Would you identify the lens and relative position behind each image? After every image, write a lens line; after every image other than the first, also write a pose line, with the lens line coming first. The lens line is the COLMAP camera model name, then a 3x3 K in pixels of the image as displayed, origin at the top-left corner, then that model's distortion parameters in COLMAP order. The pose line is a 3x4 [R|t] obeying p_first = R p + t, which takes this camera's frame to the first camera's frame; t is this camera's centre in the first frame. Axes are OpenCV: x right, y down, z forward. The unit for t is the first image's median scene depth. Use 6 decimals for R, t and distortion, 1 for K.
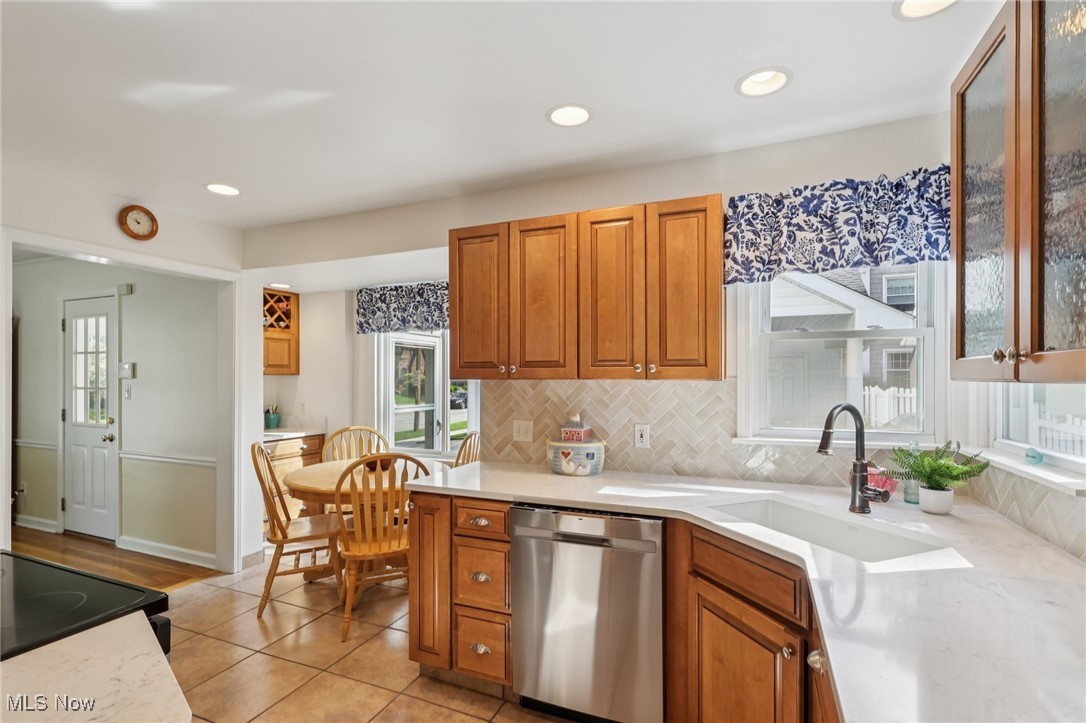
lens RADIAL K [[520.1, 0, 540.7], [0, 520.1, 377.9], [0, 0, 1]] dist [0.002939, 0.001063]
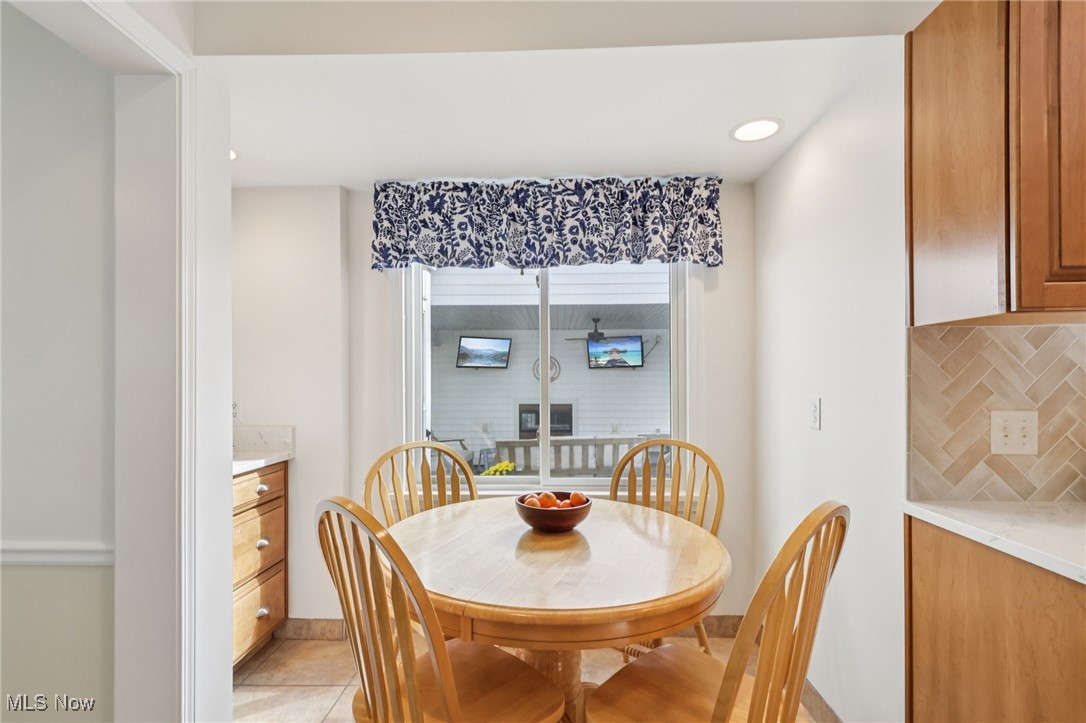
lens RADIAL K [[520.1, 0, 545.2], [0, 520.1, 379.3], [0, 0, 1]] dist [0.002939, 0.001063]
pose [[0.931301, -0.001877, 0.364245, -0.397449], [0.004365, 0.999972, -0.006007, 0.034316], [-0.364224, 0.007185, 0.931284, 0.455725]]
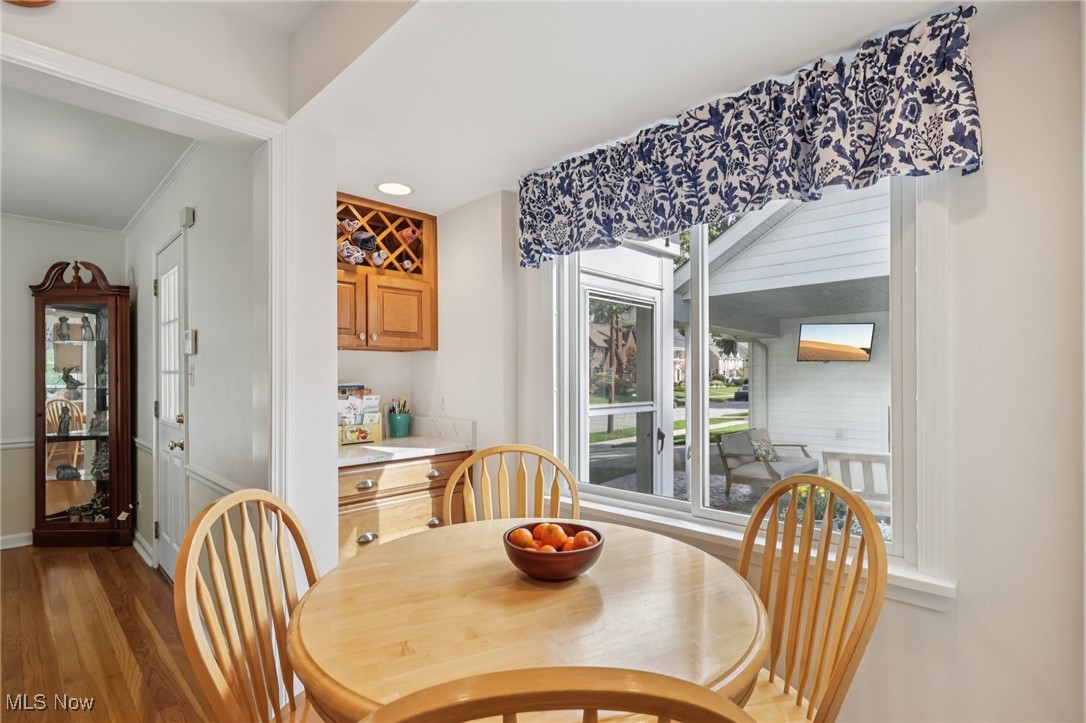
lens RADIAL K [[520.1, 0, 538.2], [0, 520.1, 375.6], [0, 0, 1]] dist [0.002939, 0.001063]
pose [[0.932977, -0.005811, -0.359890, -0.151615], [0.003828, 0.999973, -0.006222, 0.031424], [0.359916, 0.004428, 0.932974, 0.531448]]
